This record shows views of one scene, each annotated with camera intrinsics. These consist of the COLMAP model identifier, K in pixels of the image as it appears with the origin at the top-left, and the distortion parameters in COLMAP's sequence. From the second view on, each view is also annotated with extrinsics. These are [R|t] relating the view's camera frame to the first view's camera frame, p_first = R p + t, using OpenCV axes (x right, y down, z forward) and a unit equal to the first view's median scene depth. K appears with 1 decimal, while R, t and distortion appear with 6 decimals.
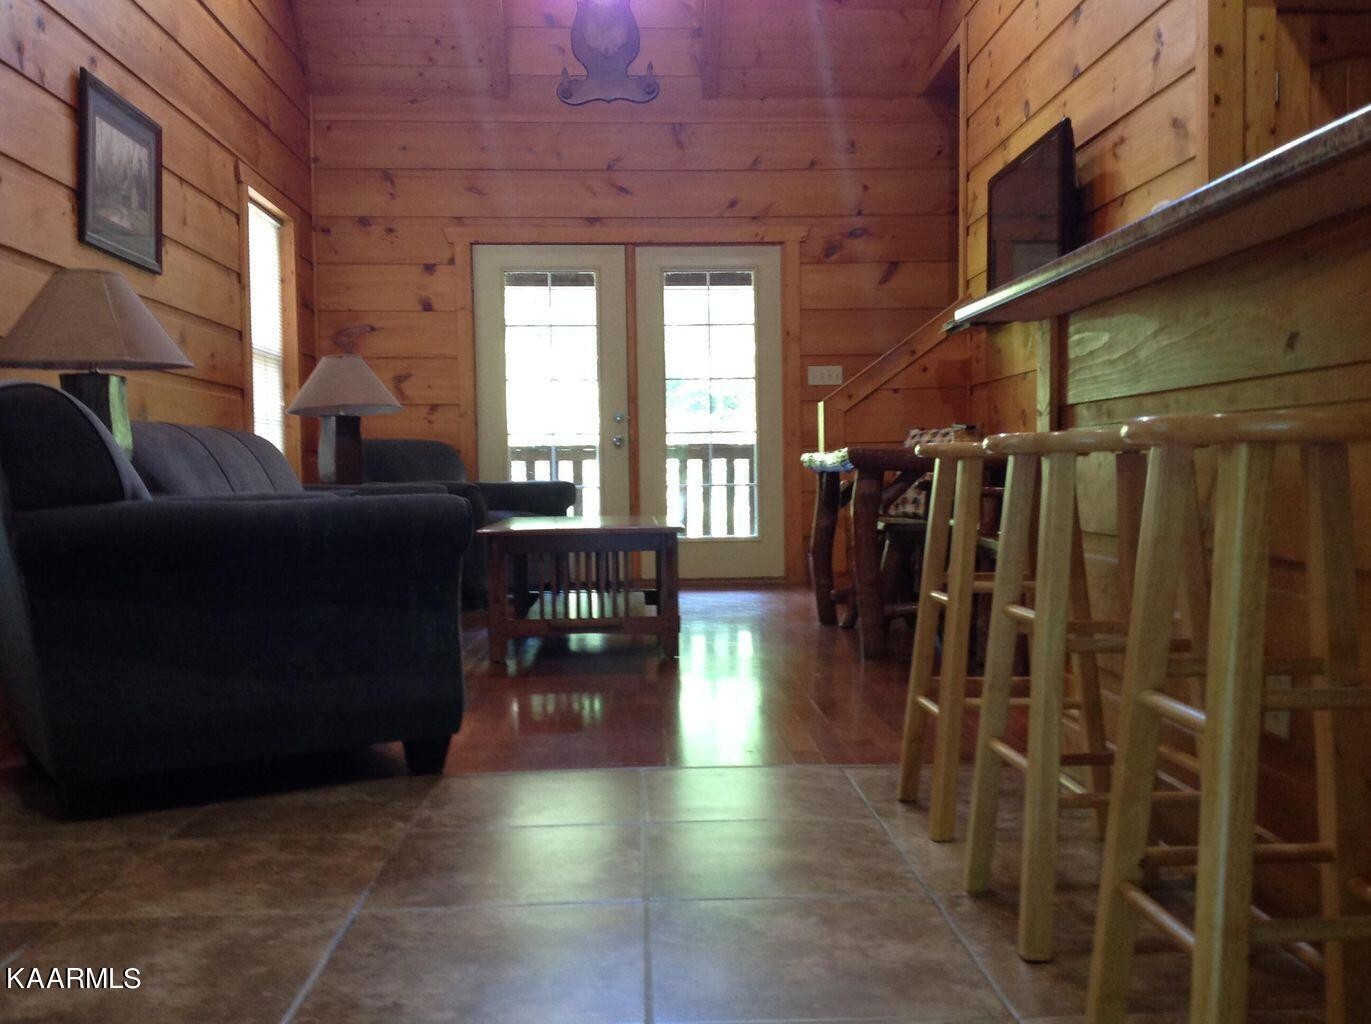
lens RADIAL K [[1288.8, 0, 685.5], [0, 1288.8, 512.0], [0, 0, 1]] dist [0.216636, -0.566407]
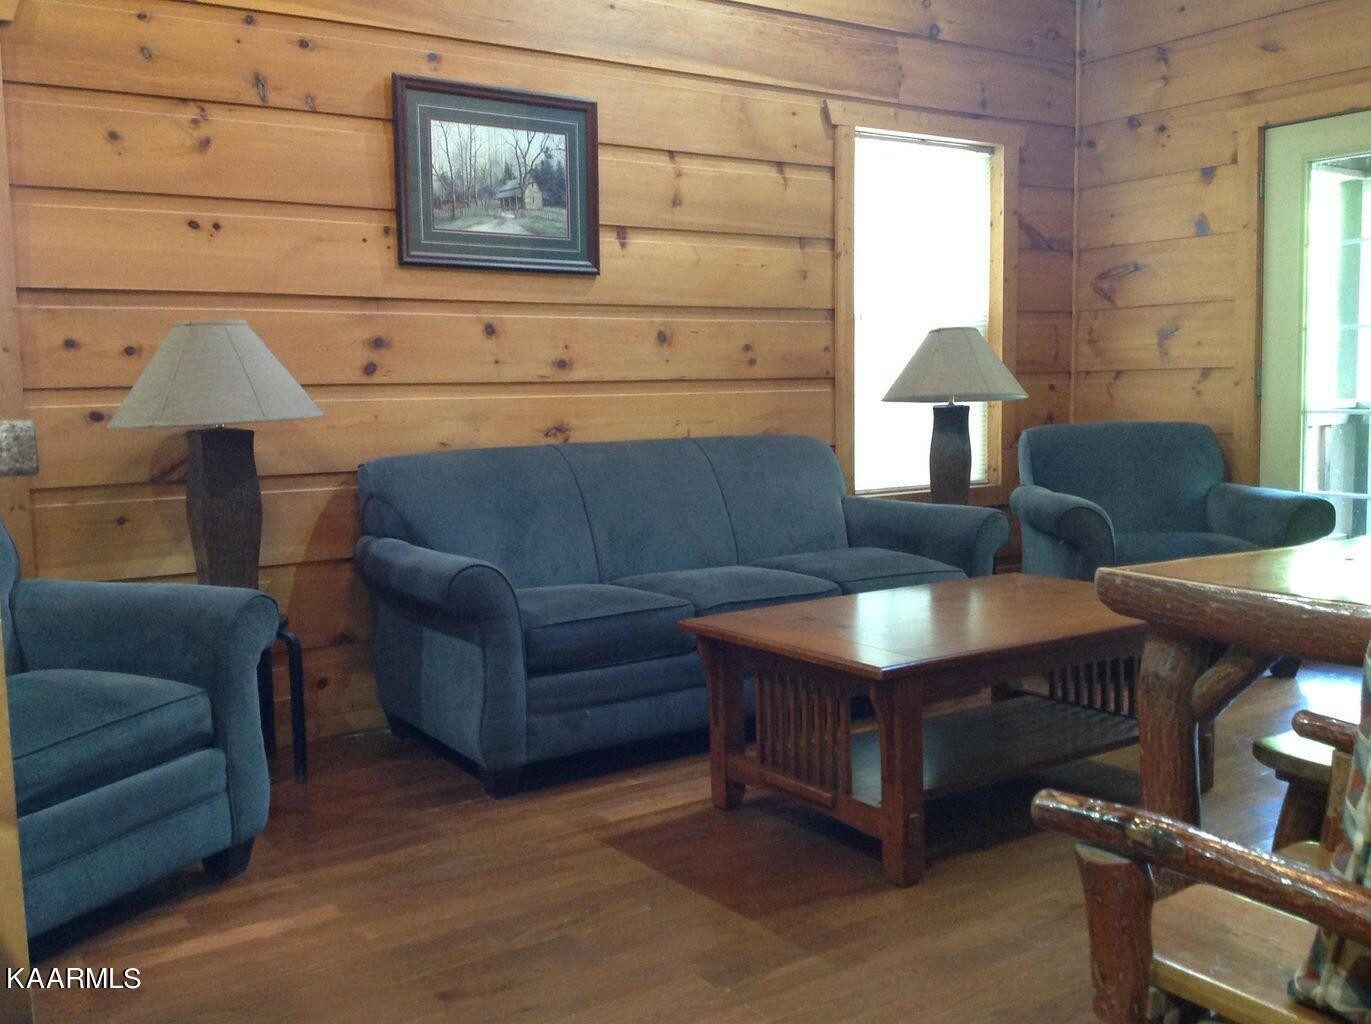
lens RADIAL K [[1309.2, 0, 685.5], [0, 1309.2, 512.0], [0, 0, 1]] dist [0.144545, -0.313733]
pose [[0.551150, 0.077327, -0.830815, 0.259243], [-0.010189, 0.996246, 0.085965, -0.064330], [0.834344, -0.038914, 0.549869, 0.366311]]
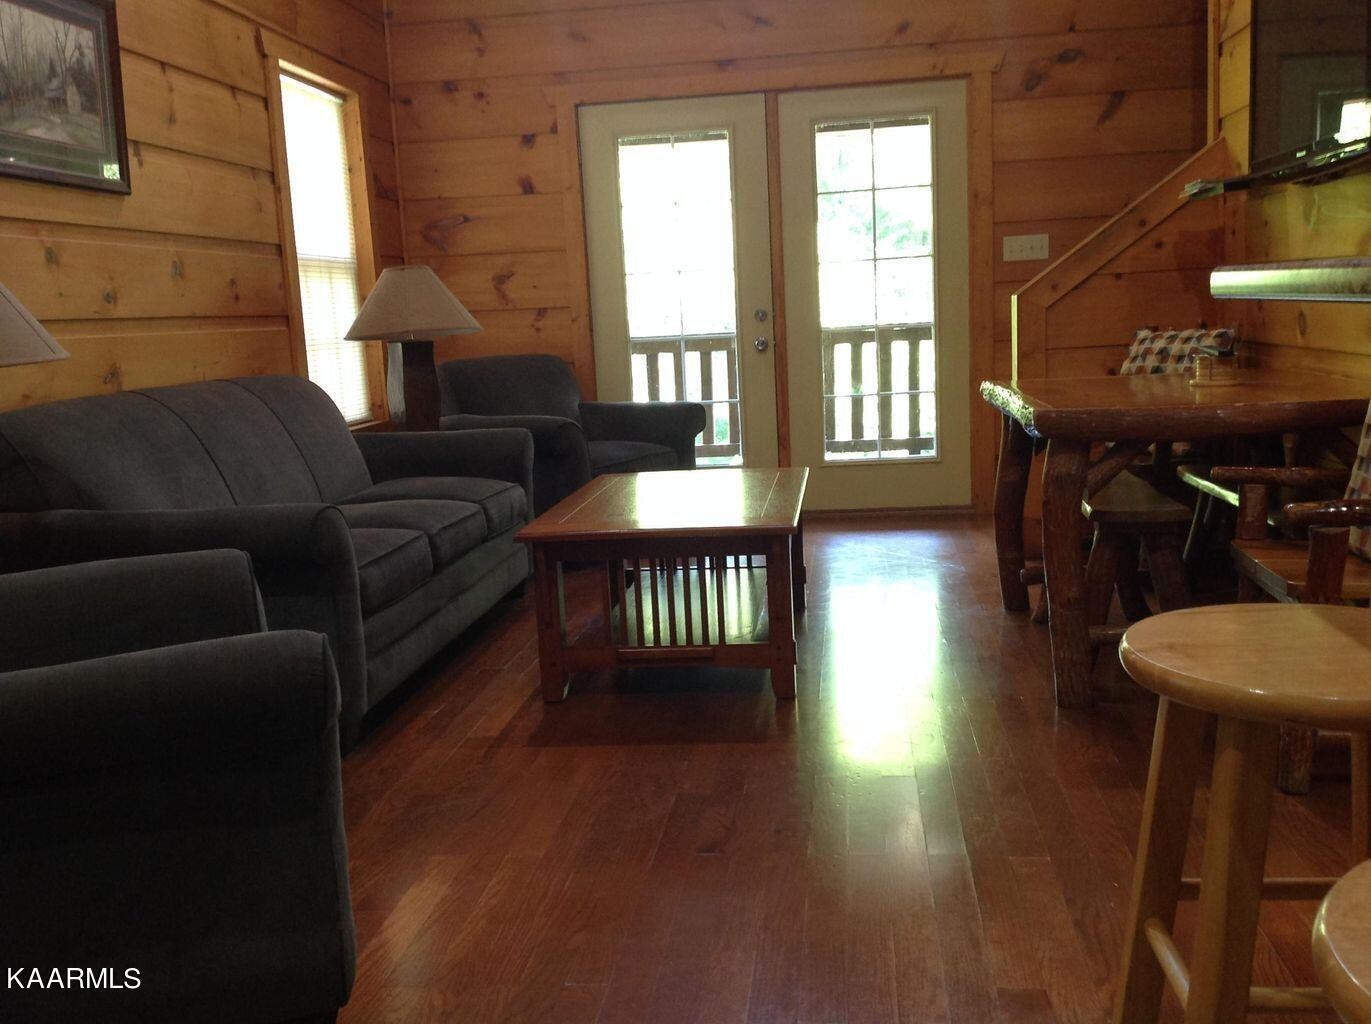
lens RADIAL K [[1309.2, 0, 685.5], [0, 1309.2, 512.0], [0, 0, 1]] dist [0.144545, -0.313733]
pose [[0.986455, -0.014412, -0.163400, 0.034464], [0.034486, 0.992092, 0.120686, -0.051653], [0.160369, -0.124686, 0.979150, 0.171438]]
